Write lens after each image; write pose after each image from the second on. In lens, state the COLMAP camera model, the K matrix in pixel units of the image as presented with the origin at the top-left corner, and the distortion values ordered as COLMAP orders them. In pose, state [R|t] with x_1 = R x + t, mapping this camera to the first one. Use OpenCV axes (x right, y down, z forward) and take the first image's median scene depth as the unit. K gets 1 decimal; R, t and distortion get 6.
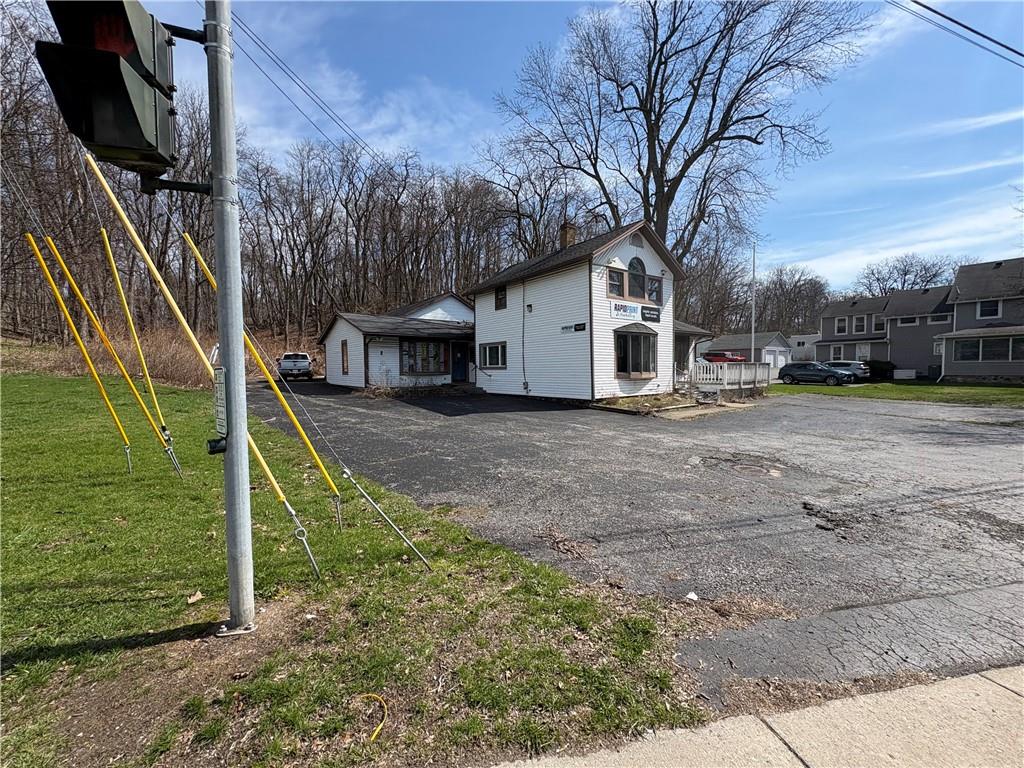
lens RADIAL K [[406.2, 0, 510.7], [0, 406.2, 382.6], [0, 0, 1]] dist [0.000301, -0.000736]
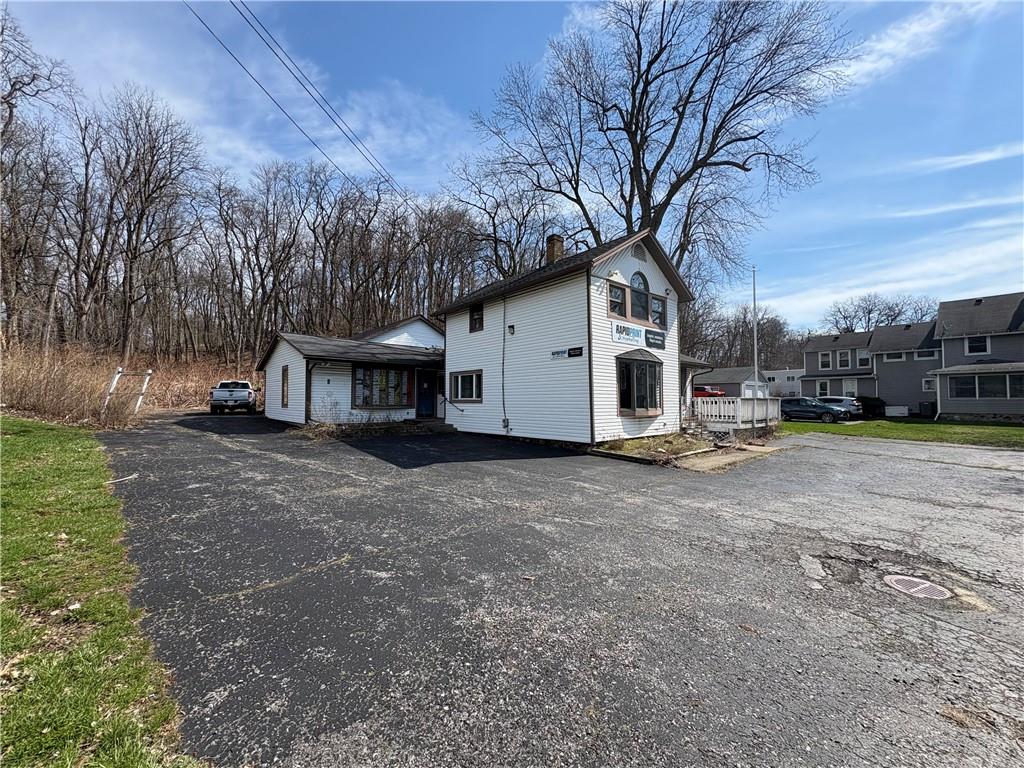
lens RADIAL K [[406.2, 0, 513.9], [0, 406.2, 385.7], [0, 0, 1]] dist [0.000301, -0.000736]
pose [[0.997070, 0.012176, 0.075526, -0.007105], [-0.006770, 0.997423, -0.071419, -0.007249], [-0.076201, 0.070698, 0.994583, 0.133005]]
